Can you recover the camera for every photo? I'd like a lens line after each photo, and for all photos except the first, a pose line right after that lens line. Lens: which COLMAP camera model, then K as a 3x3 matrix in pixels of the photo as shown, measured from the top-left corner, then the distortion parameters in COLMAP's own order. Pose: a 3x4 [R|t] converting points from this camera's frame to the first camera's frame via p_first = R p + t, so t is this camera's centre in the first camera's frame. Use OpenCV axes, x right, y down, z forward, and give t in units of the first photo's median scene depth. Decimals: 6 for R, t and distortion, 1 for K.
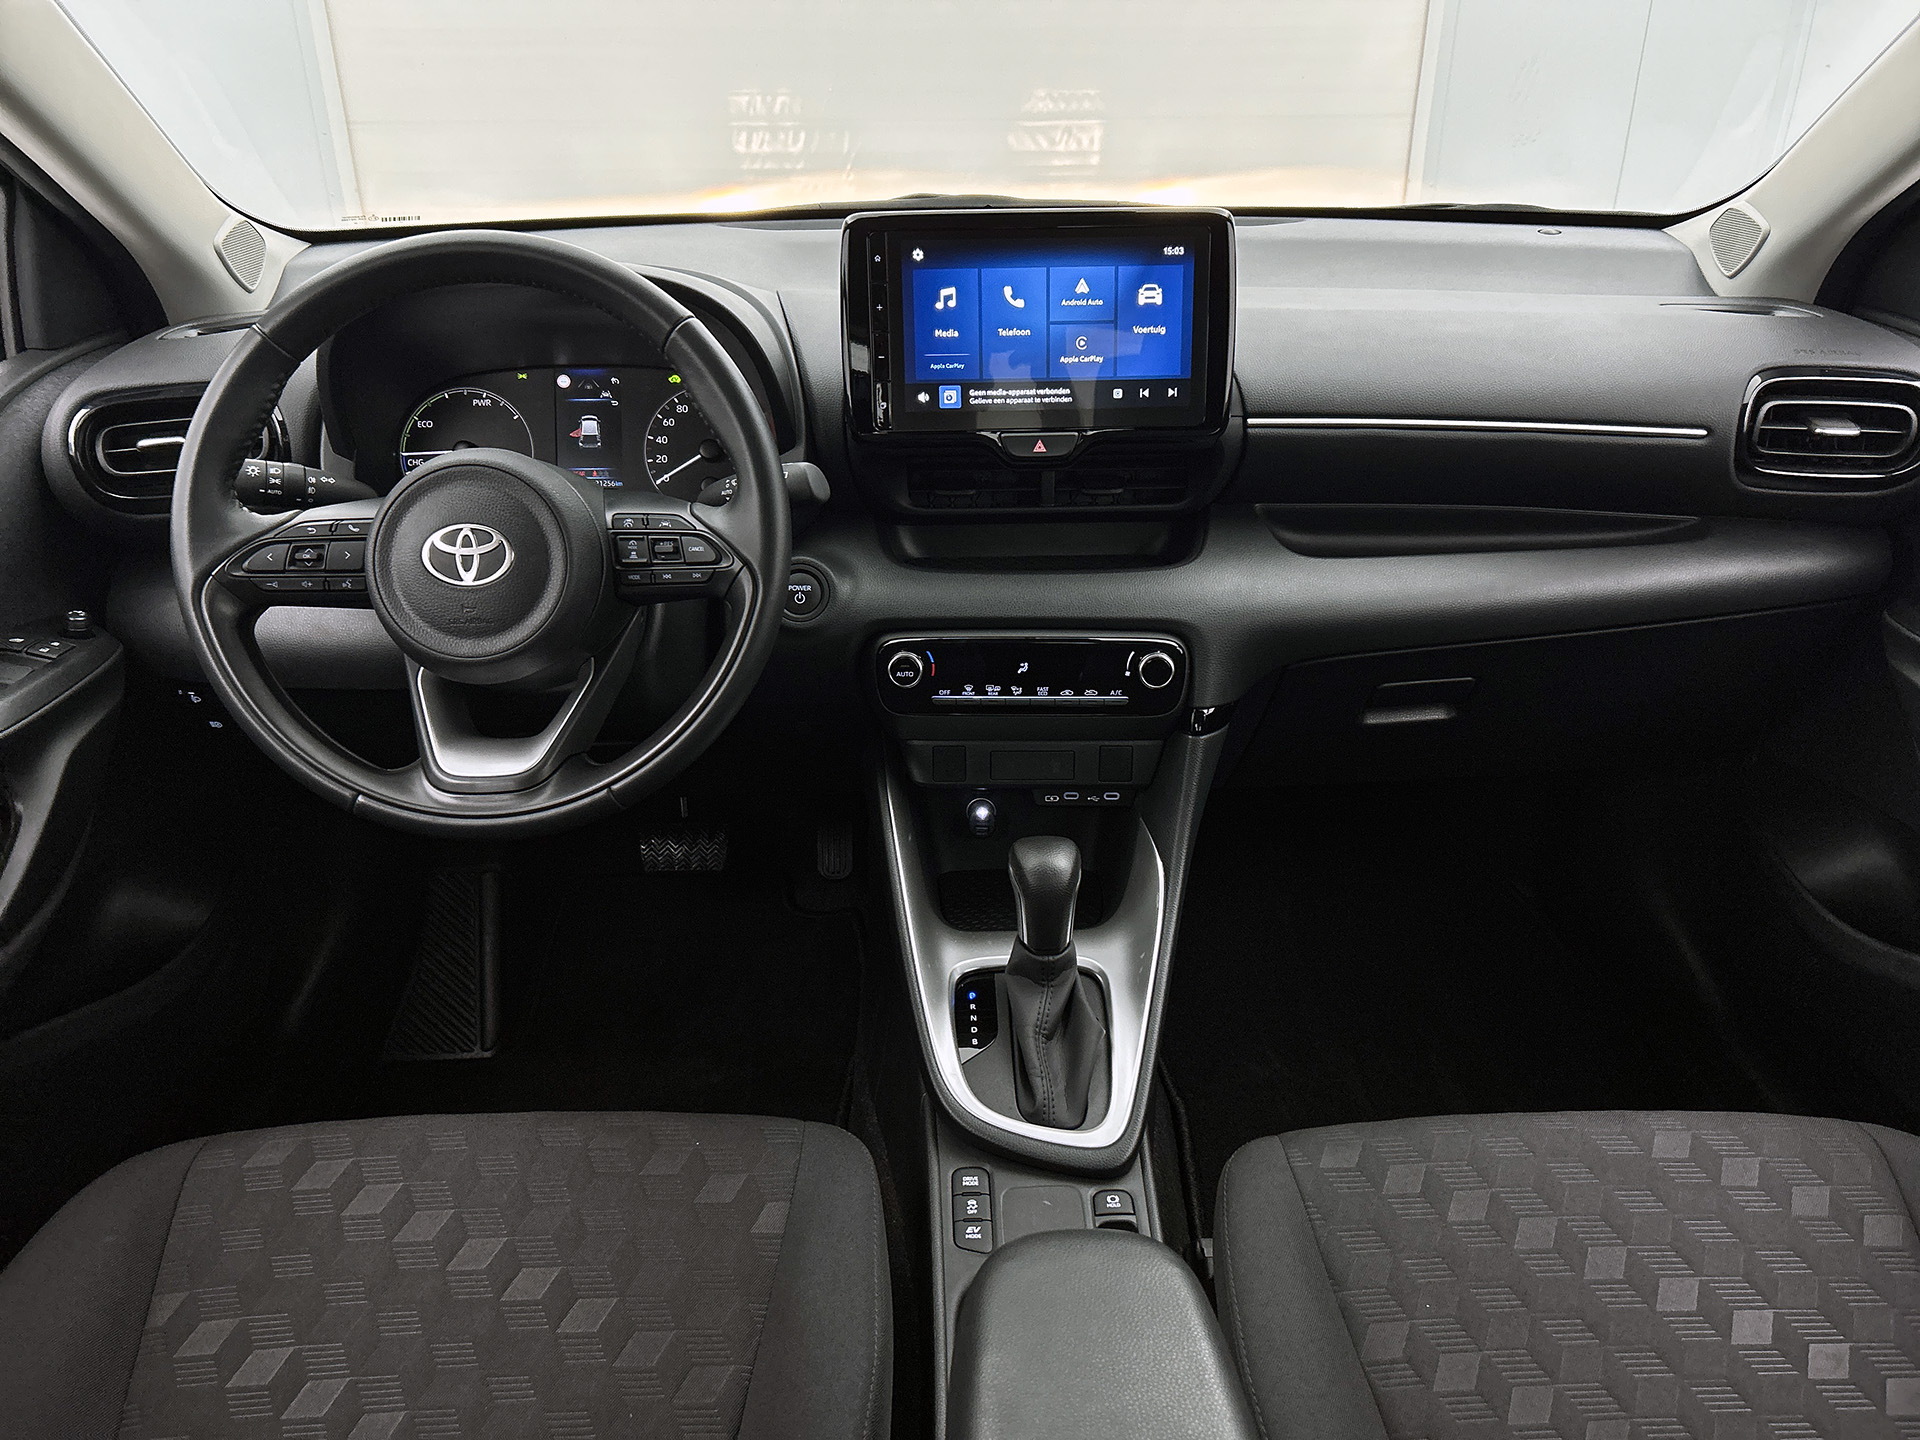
lens RADIAL K [[1427.6, 0, 972.3], [0, 1427.6, 722.5], [0, 0, 1]] dist [0.010753, -0.004430]
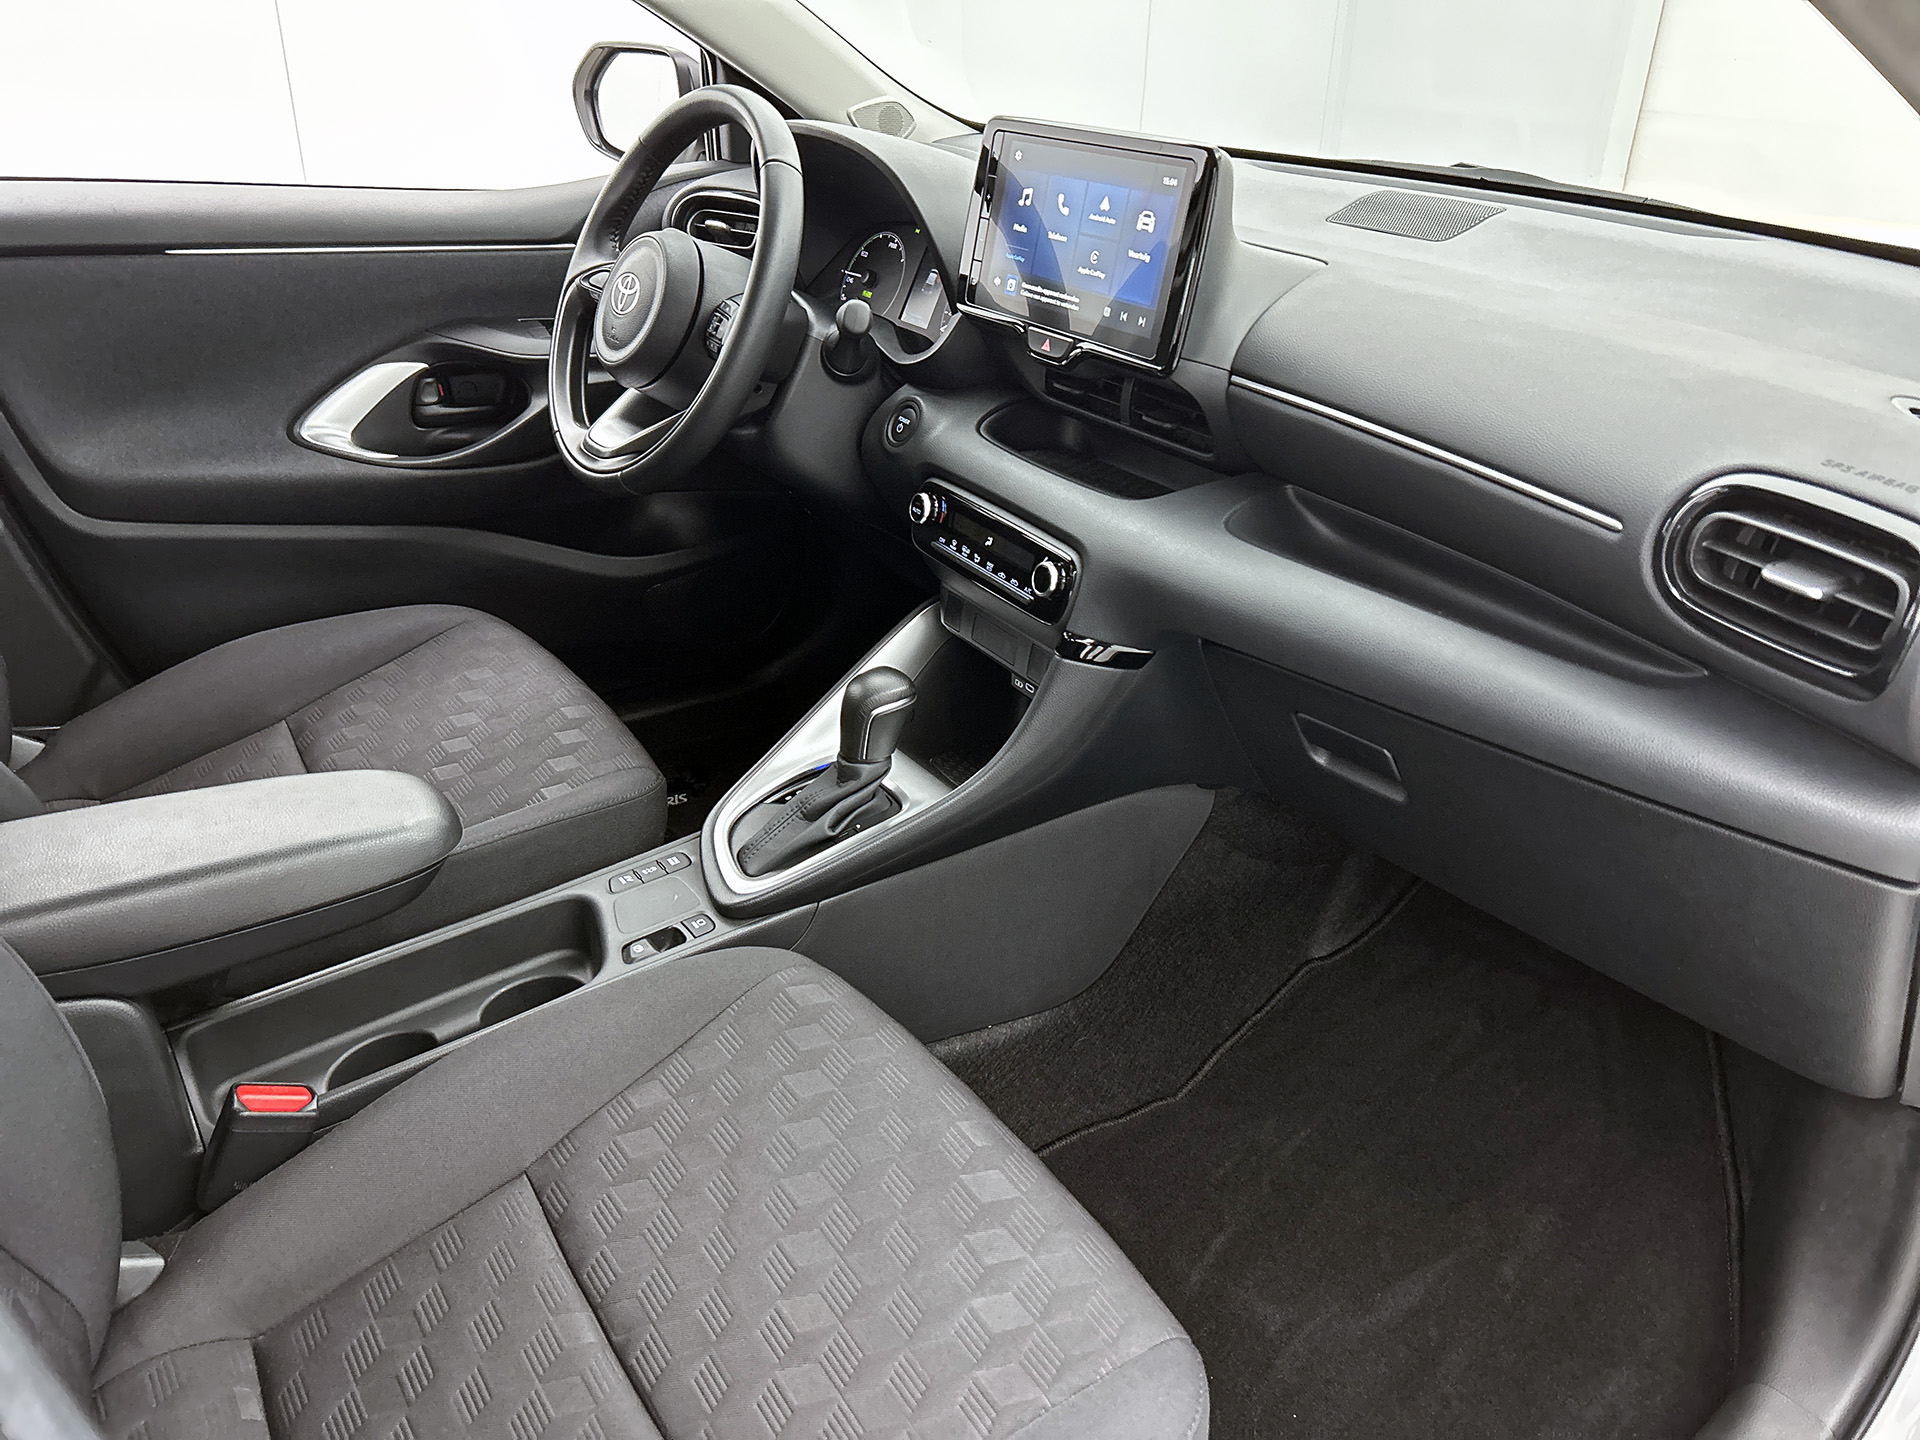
lens RADIAL K [[1427.6, 0, 972.3], [0, 1427.6, 722.5], [0, 0, 1]] dist [0.010753, -0.004430]
pose [[0.564820, 0.403302, -0.719949, 0.976028], [-0.417903, 0.892086, 0.171873, -0.109003], [0.711573, 0.203791, 0.672408, 0.313916]]
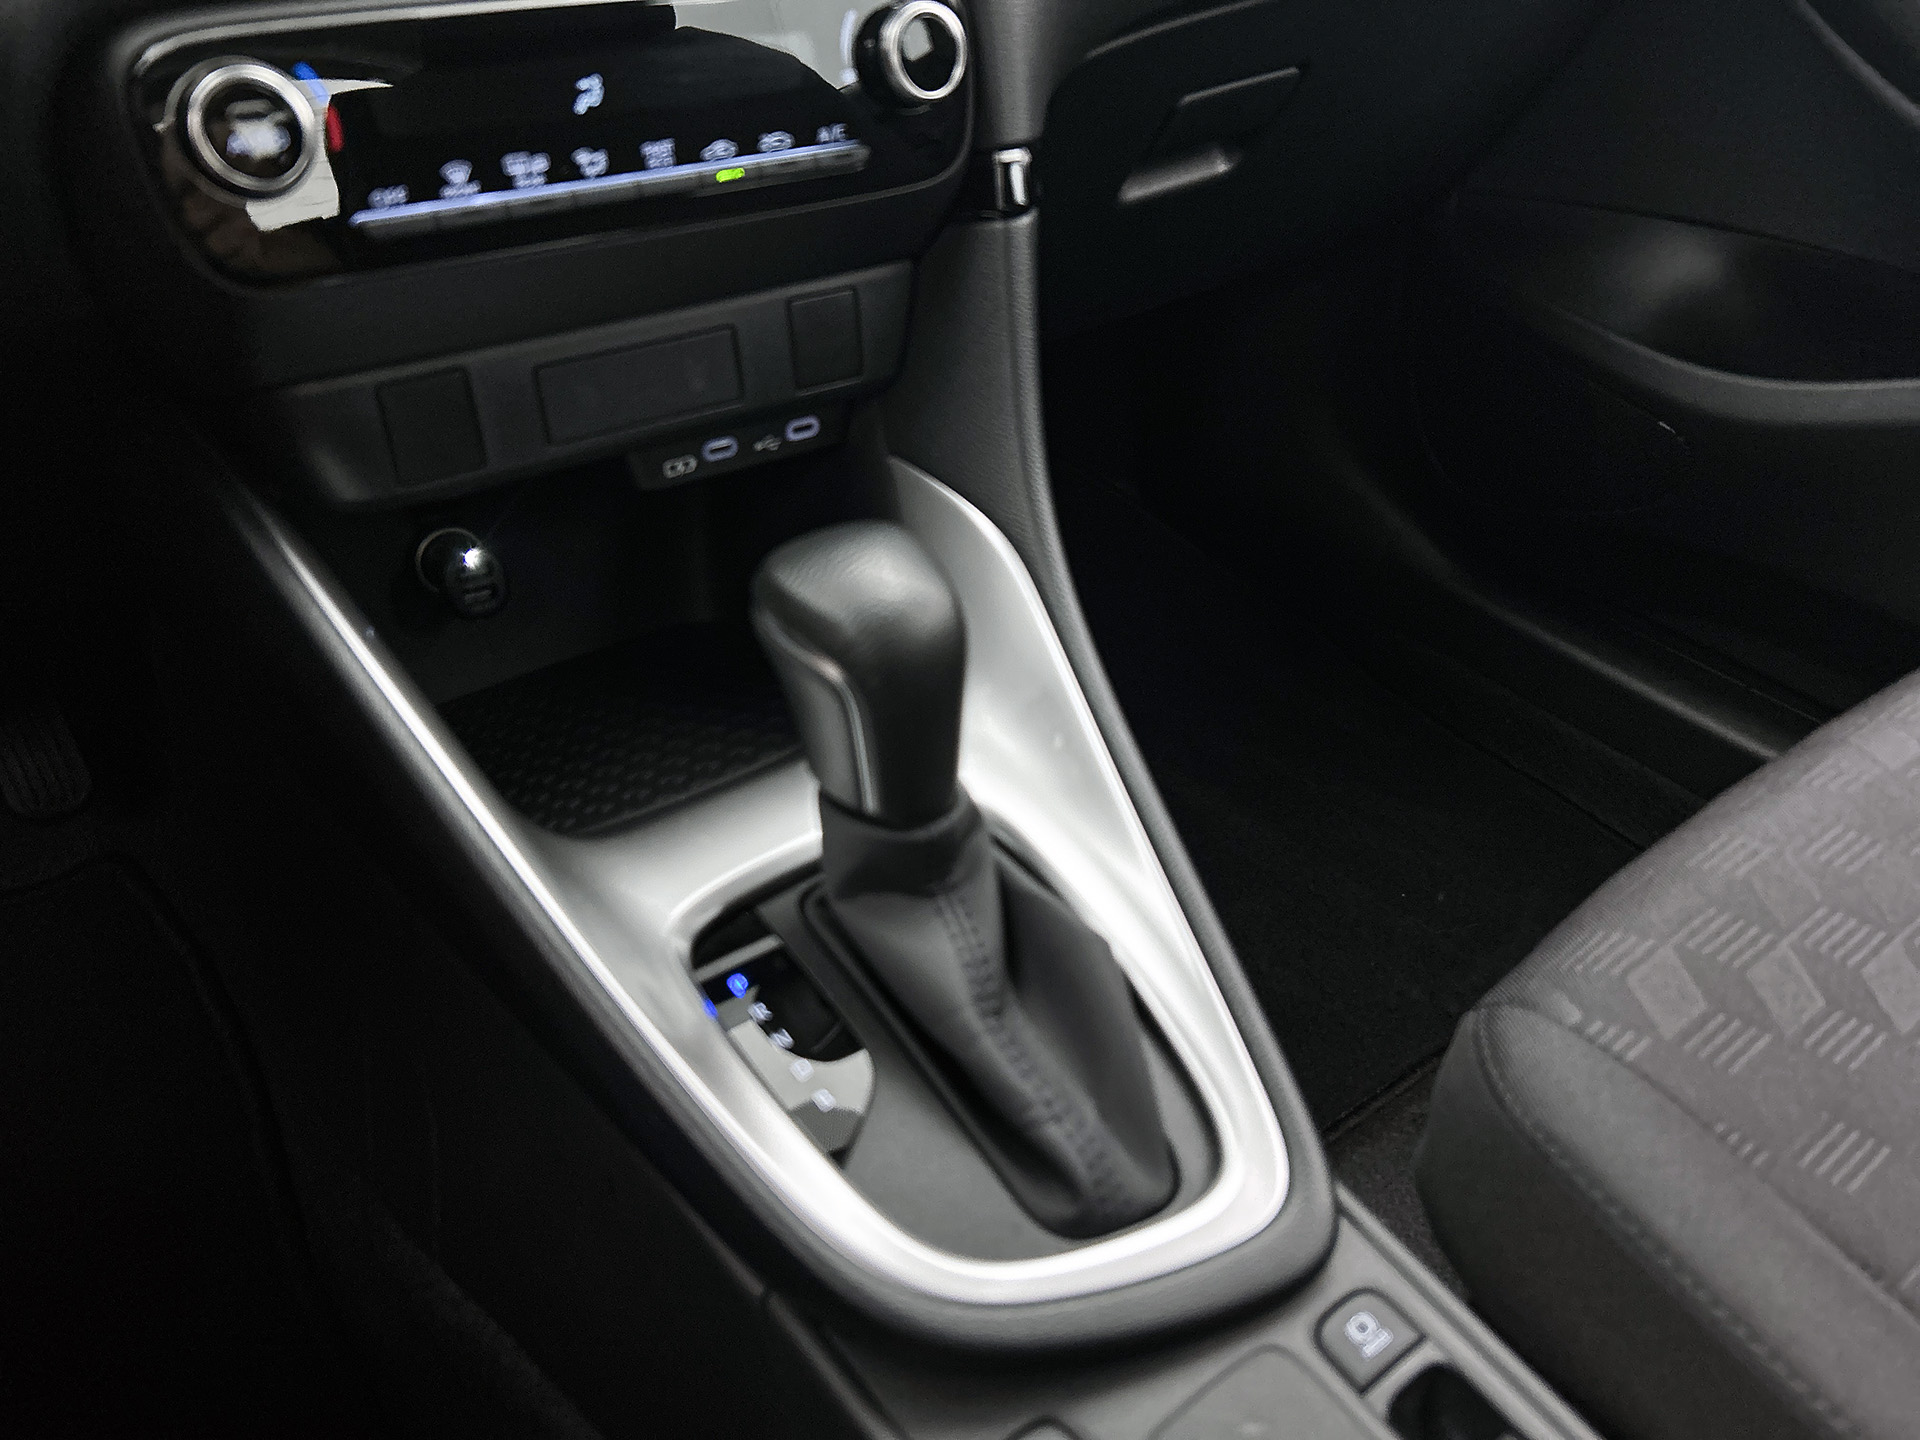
lens RADIAL K [[1427.6, 0, 972.3], [0, 1427.6, 722.5], [0, 0, 1]] dist [0.010753, -0.004430]
pose [[0.809922, -0.325527, 0.487913, -0.125773], [0.222695, 0.940229, 0.257636, 0.043052], [-0.542617, -0.100010, 0.834005, 0.707436]]
